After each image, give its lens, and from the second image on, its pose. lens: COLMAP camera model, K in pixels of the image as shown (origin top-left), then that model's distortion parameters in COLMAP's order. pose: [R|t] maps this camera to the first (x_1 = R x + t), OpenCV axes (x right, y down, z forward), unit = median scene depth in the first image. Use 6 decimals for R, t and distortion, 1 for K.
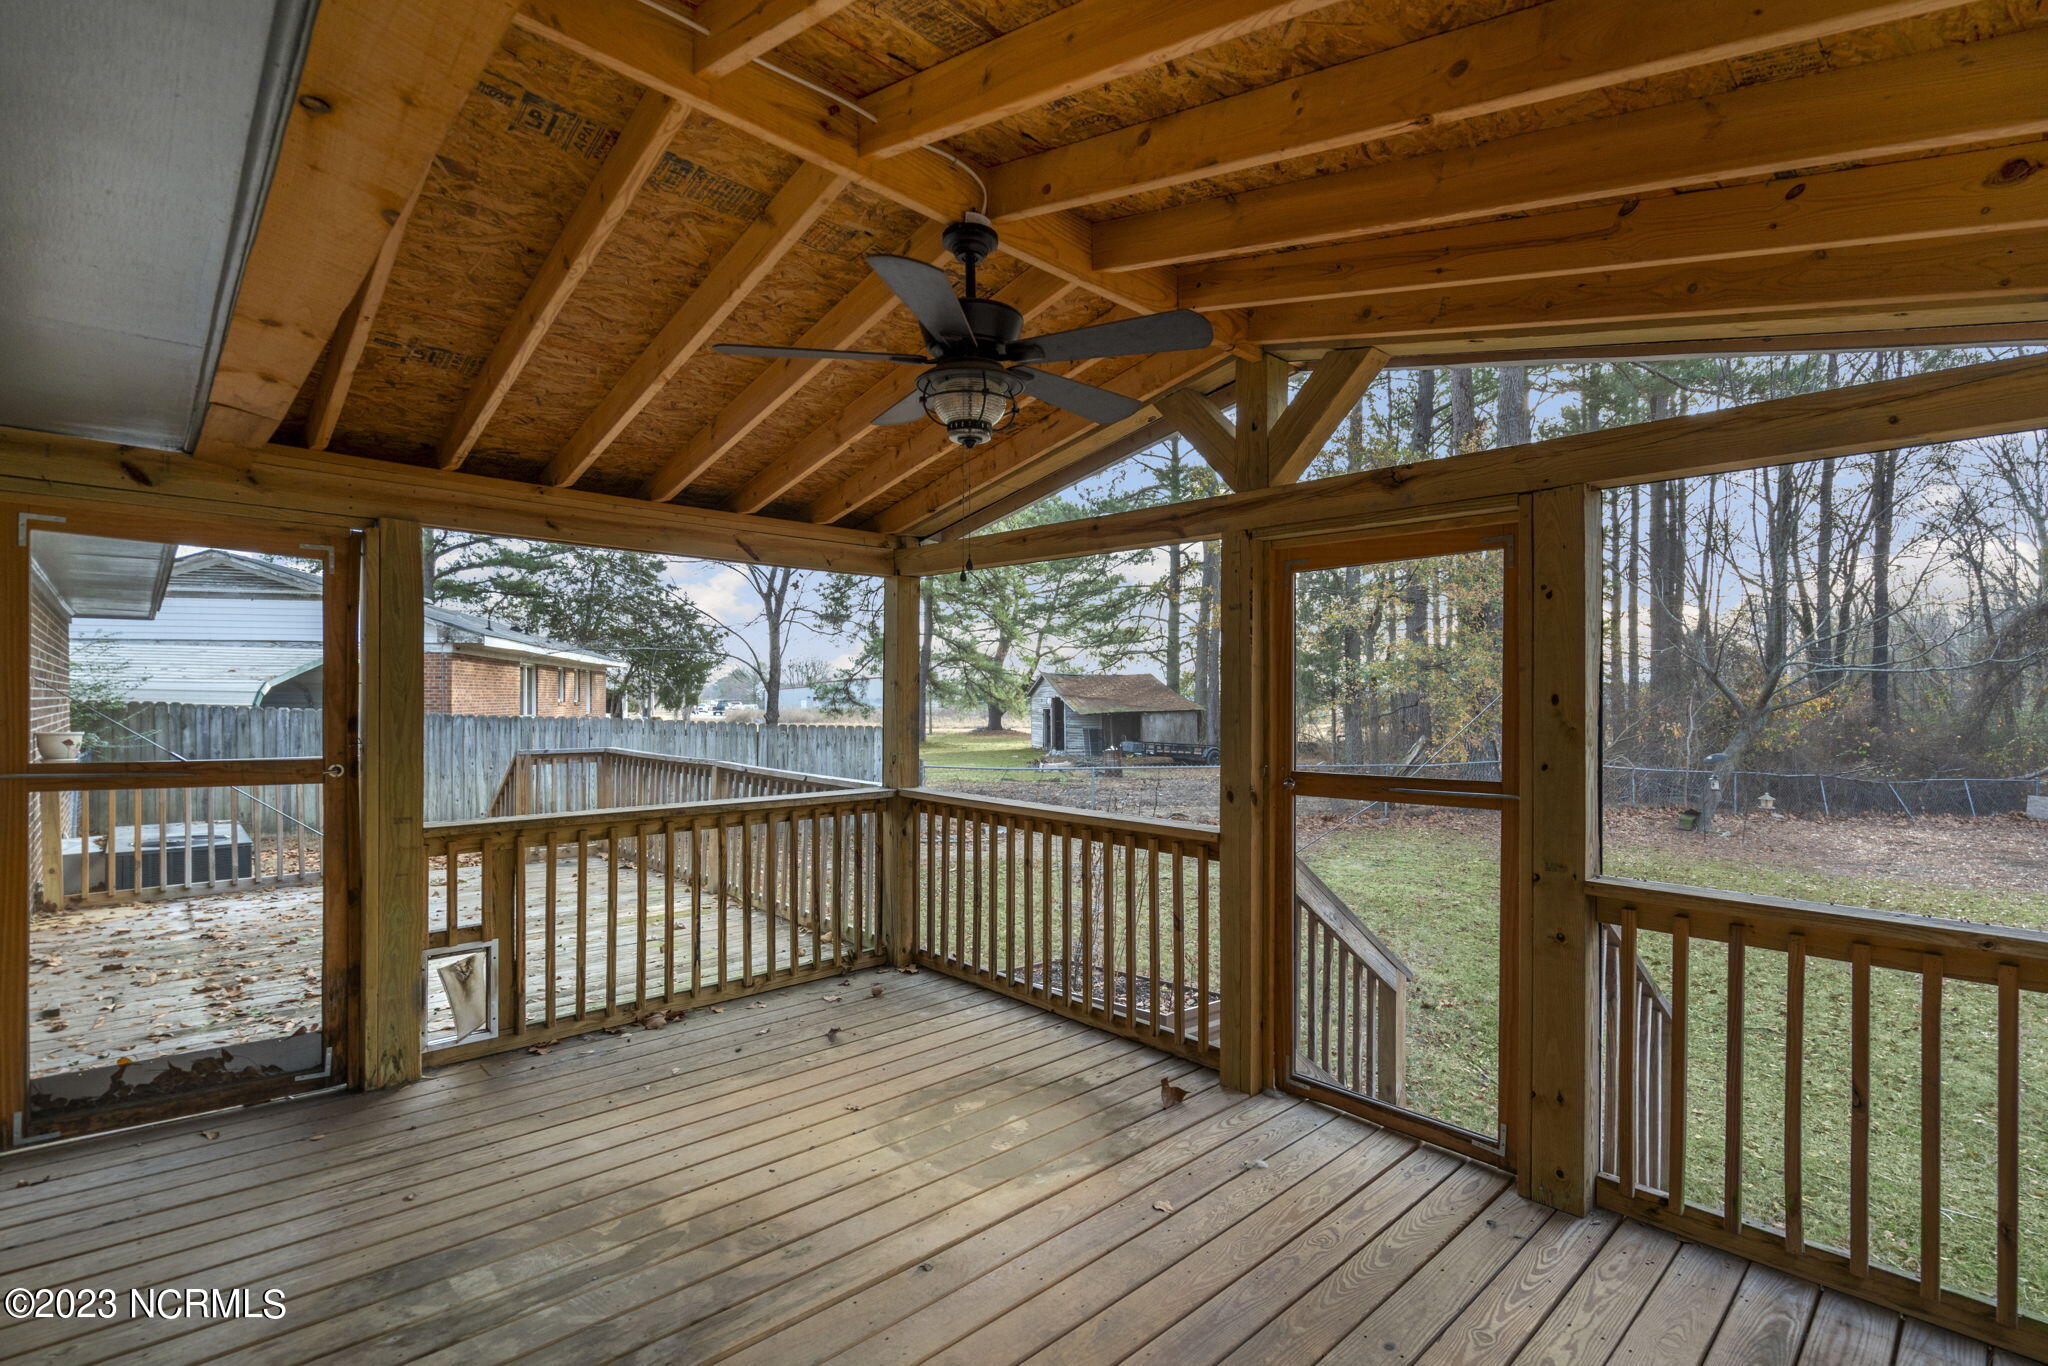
lens RADIAL K [[936.1, 0, 1005.8], [0, 936.1, 693.5], [0, 0, 1]] dist [0.002388, 0.001912]
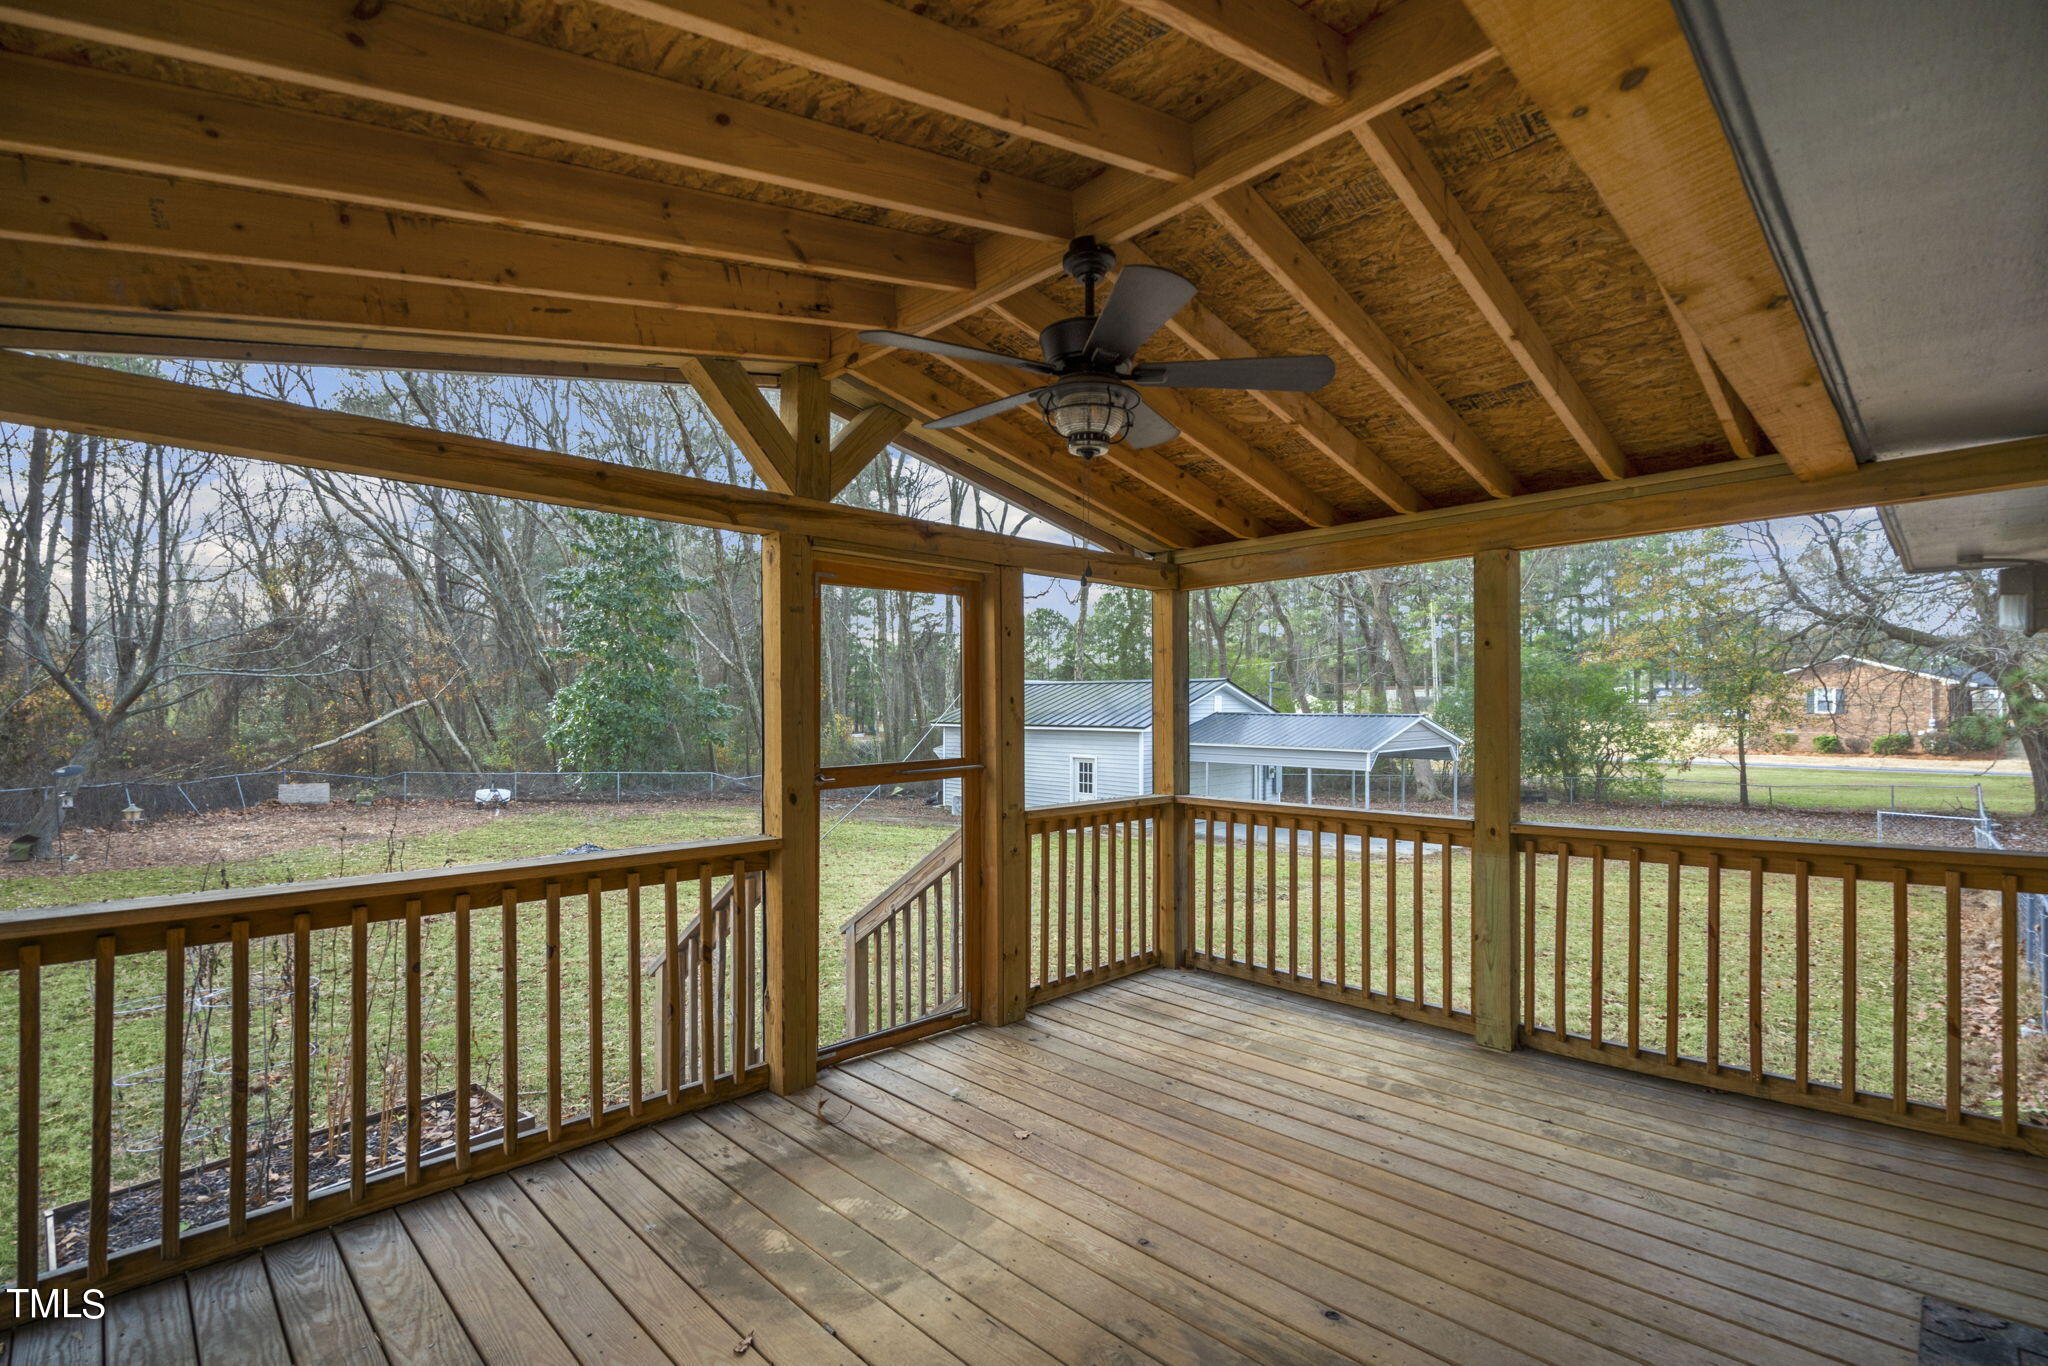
lens RADIAL K [[936.1, 0, 1016.3], [0, 936.1, 699.9], [0, 0, 1]] dist [0.002388, 0.001912]
pose [[-0.024437, 0.001527, 0.999700, -0.770958], [-0.004198, 0.999990, -0.001630, 0.004455], [-0.999693, -0.004236, -0.024431, 0.797157]]
